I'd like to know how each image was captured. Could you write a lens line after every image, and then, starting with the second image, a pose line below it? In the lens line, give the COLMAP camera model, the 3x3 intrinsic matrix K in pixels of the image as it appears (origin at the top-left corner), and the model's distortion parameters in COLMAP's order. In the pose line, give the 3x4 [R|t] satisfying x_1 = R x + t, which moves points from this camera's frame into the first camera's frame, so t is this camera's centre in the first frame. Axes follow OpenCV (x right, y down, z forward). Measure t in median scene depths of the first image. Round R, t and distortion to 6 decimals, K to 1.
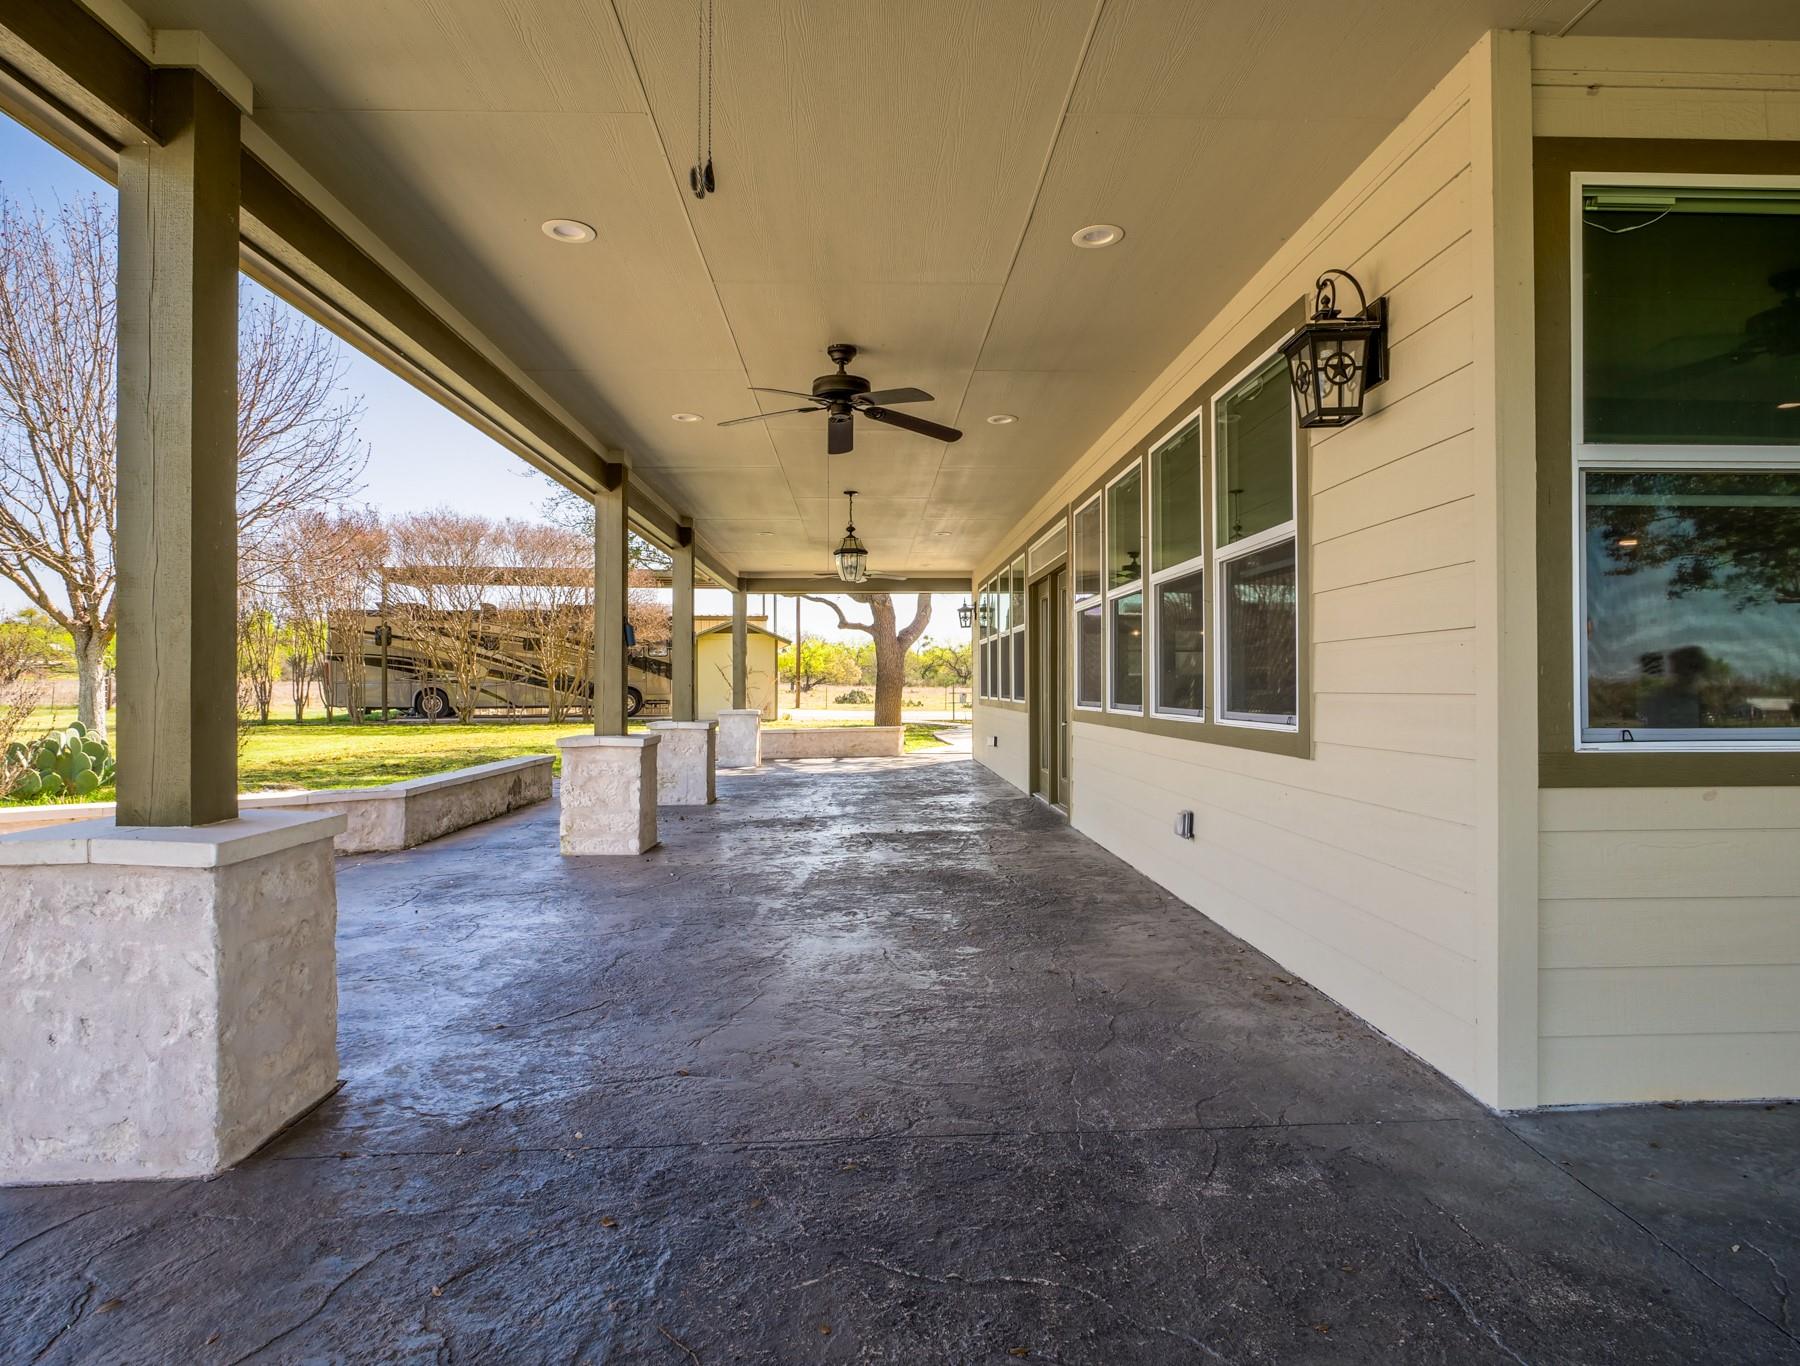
lens RADIAL K [[1009.1, 0, 900.0], [0, 1009.1, 683.0], [0, 0, 1]] dist [-0.002321, -0.000900]
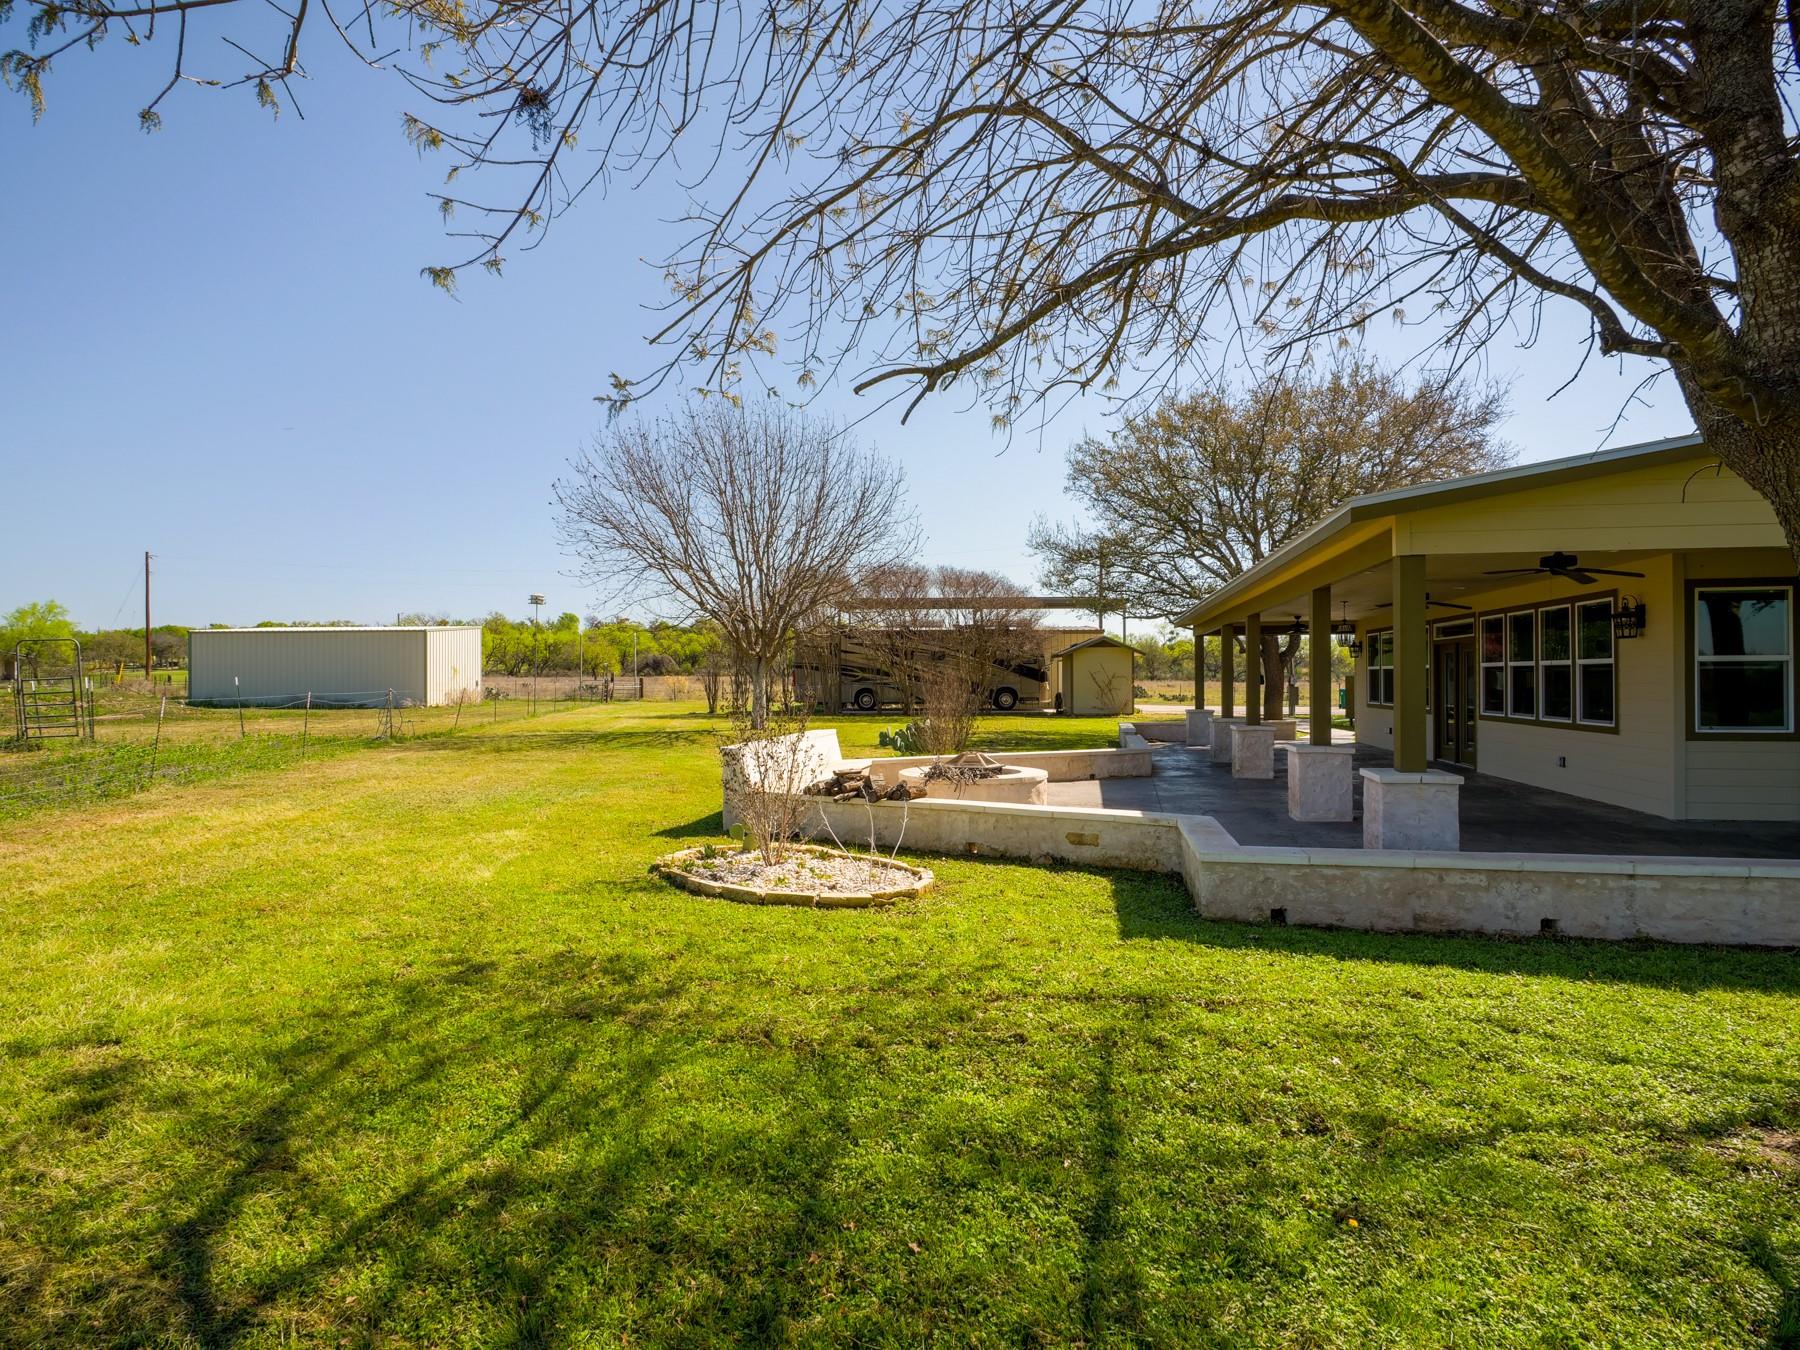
lens RADIAL K [[977.8, 0, 900.0], [0, 977.8, 675.0], [0, 0, 1]] dist [-0.014317, 0.001074]
pose [[0.974928, -0.001144, -0.222519, -0.715199], [0.001294, 0.999999, 0.000525, -0.076037], [0.222518, -0.000799, 0.974928, -1.586376]]
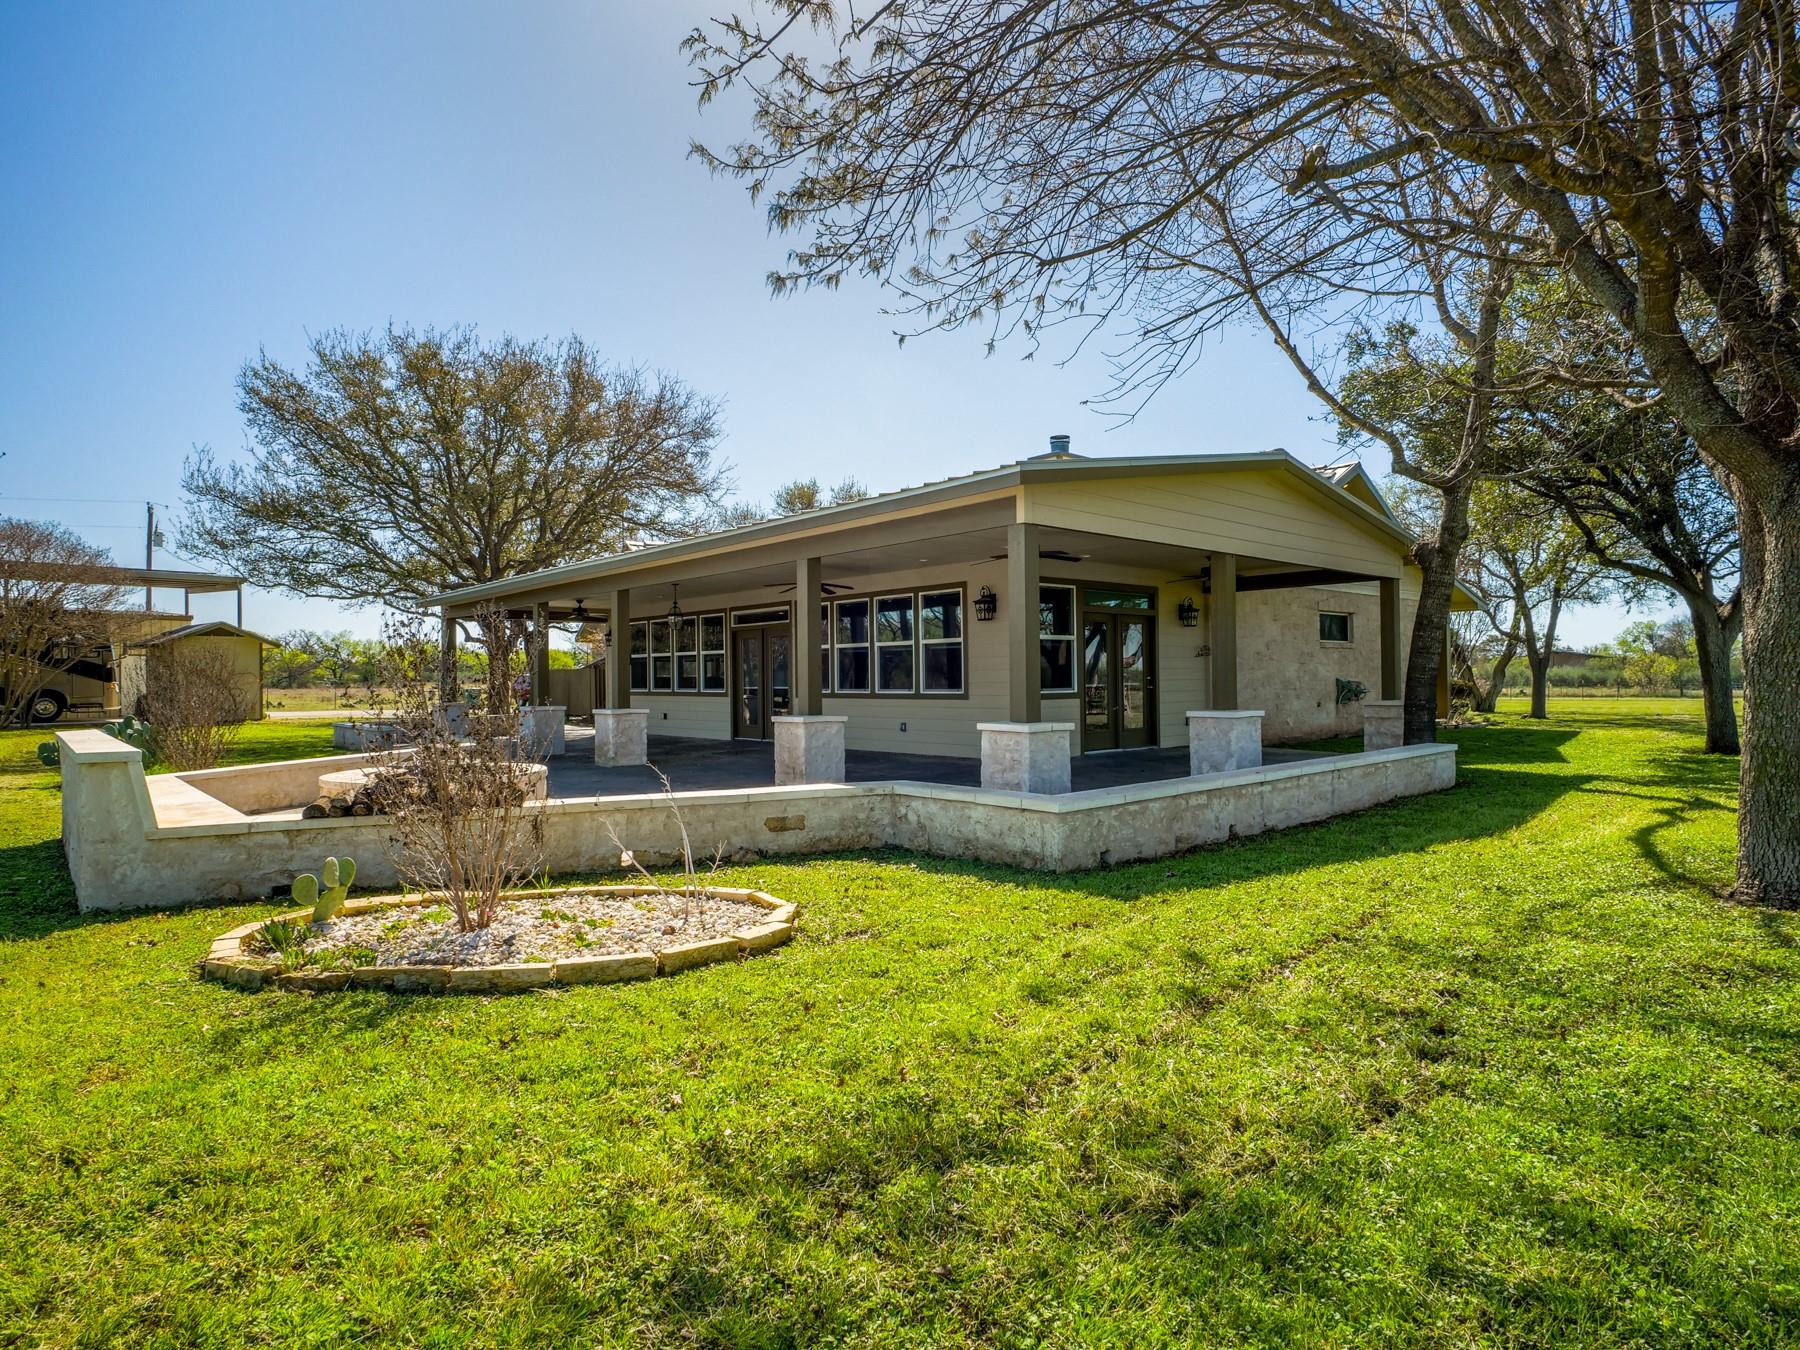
lens RADIAL K [[977.8, 0, 900.0], [0, 977.8, 675.0], [0, 0, 1]] dist [-0.014317, 0.001074]
pose [[0.763924, -0.004097, 0.645294, -1.435897], [0.007539, 0.999968, -0.002576, -0.009470], [-0.645263, 0.006833, 0.763930, -1.113178]]
